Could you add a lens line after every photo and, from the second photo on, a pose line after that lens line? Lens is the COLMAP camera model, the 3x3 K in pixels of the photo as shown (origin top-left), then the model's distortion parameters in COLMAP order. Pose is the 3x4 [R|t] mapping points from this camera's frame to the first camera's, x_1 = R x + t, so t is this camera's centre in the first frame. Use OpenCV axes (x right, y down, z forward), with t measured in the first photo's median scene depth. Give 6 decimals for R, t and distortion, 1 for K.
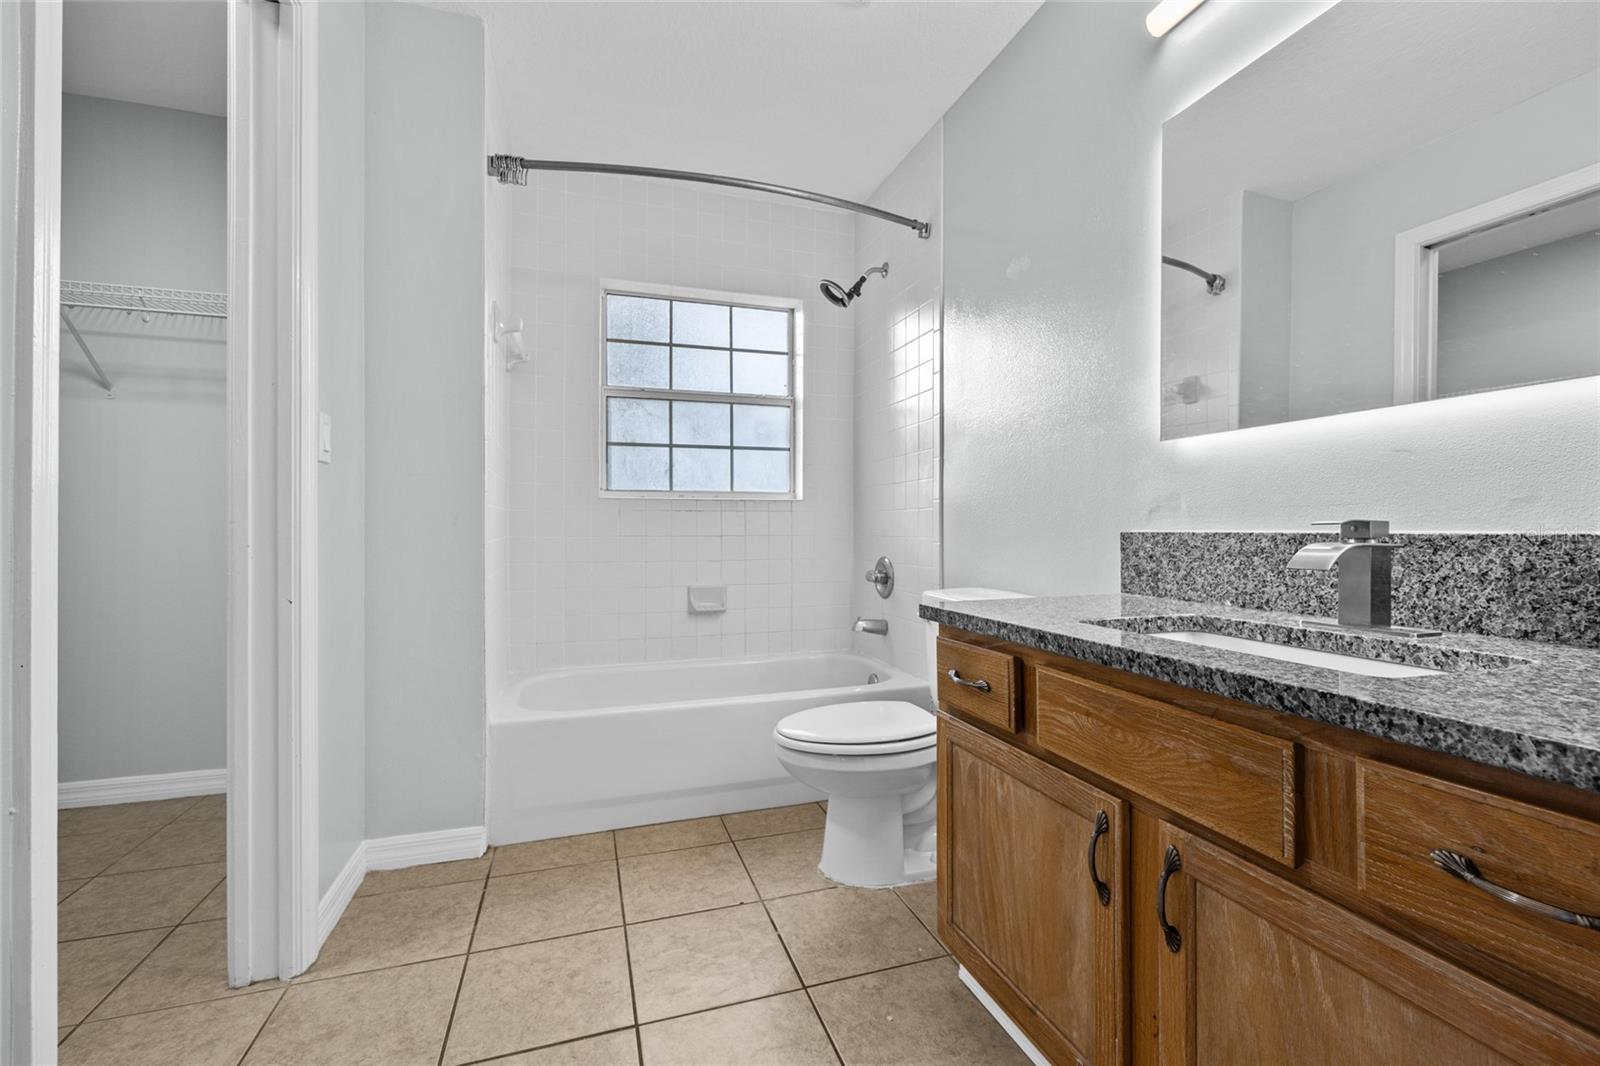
lens RADIAL K [[670.5, 0, 800.0], [0, 670.5, 533.0], [0, 0, 1]] dist [-0.000895, 0.000084]
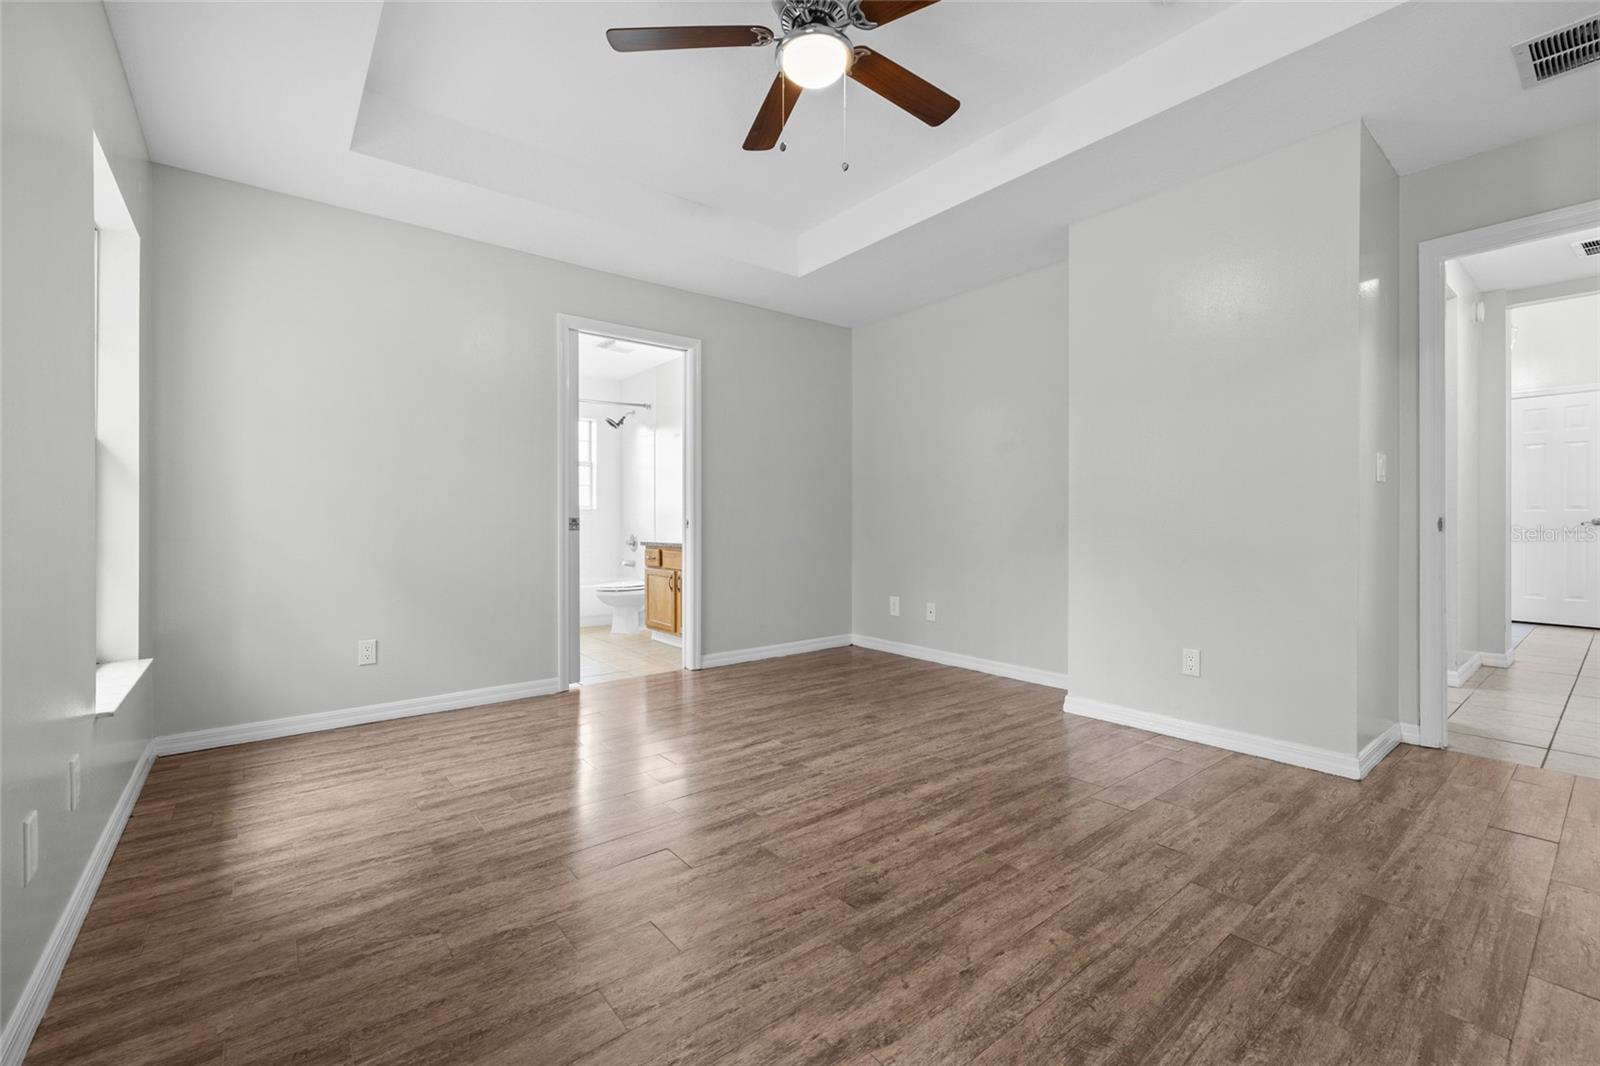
lens RADIAL K [[670.5, 0, 800.0], [0, 670.5, 533.0], [0, 0, 1]] dist [-0.000895, 0.000084]
pose [[0.936725, -0.002924, 0.350054, -0.217235], [-0.000087, 0.999963, 0.008587, 0.015578], [-0.350066, -0.008074, 0.936690, -2.031480]]
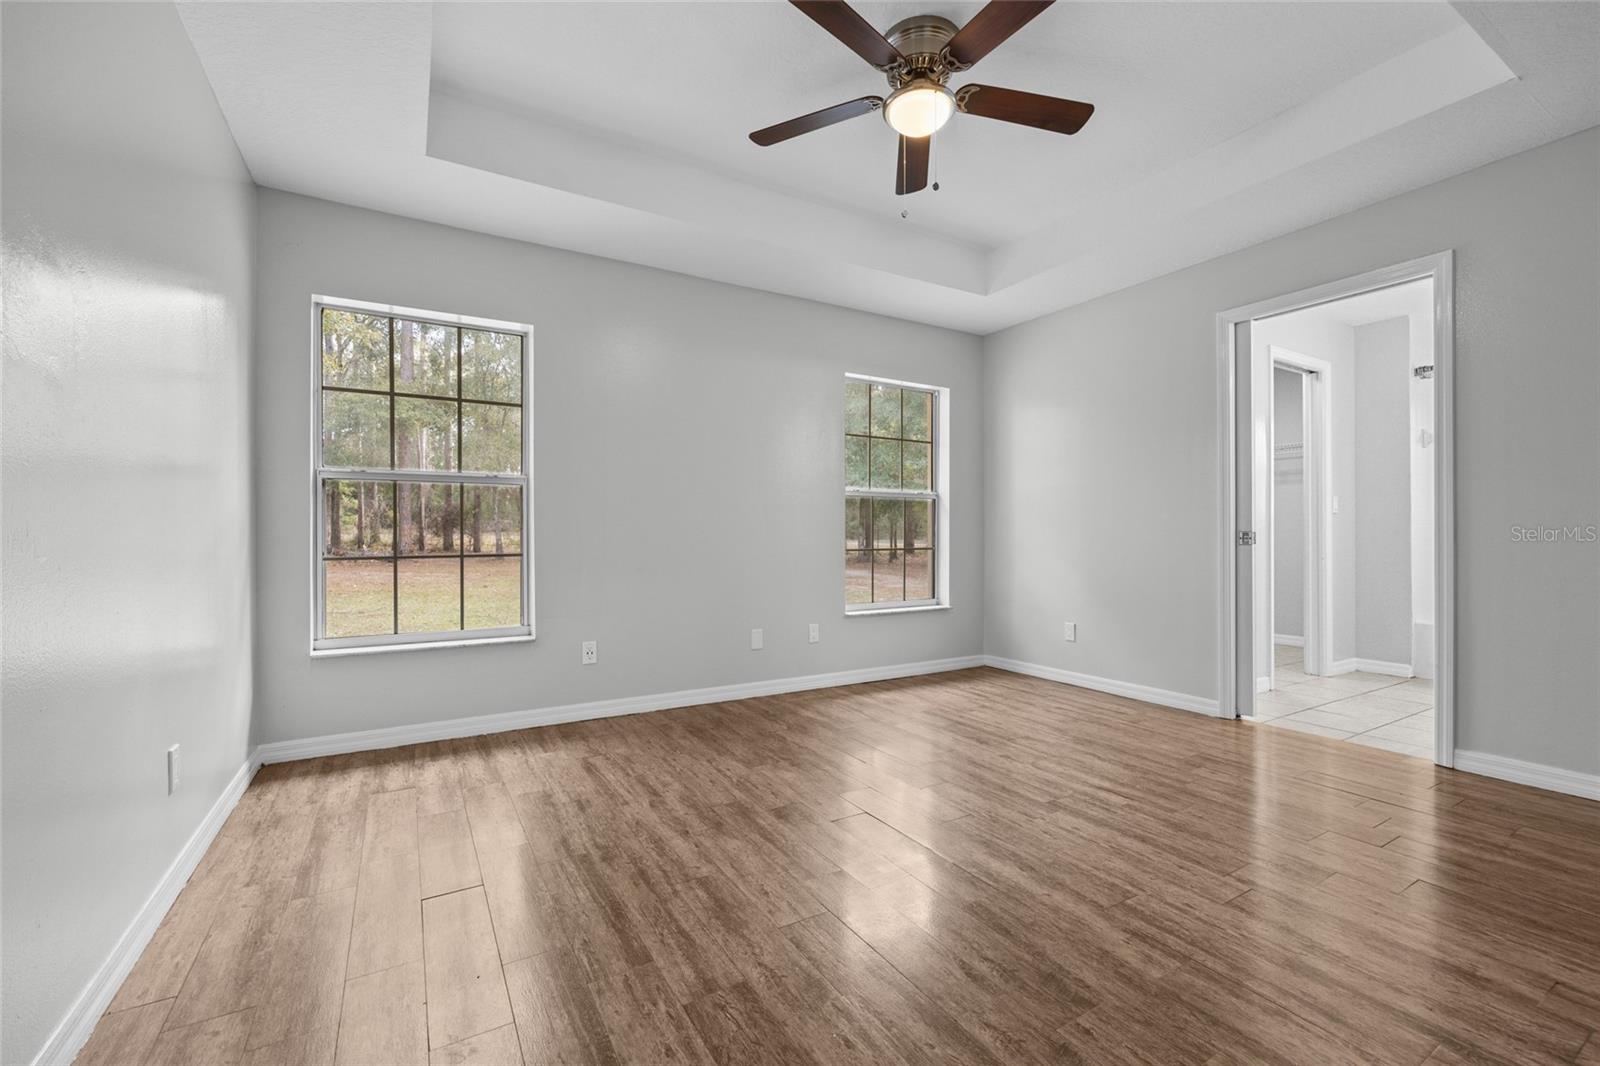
lens RADIAL K [[670.5, 0, 800.0], [0, 670.5, 533.0], [0, 0, 1]] dist [-0.000895, 0.000084]
pose [[0.213734, 0.000641, -0.976892, 1.289695], [-0.006584, 0.999978, -0.000785, 0.004319], [0.976870, 0.006600, 0.213734, -1.487669]]
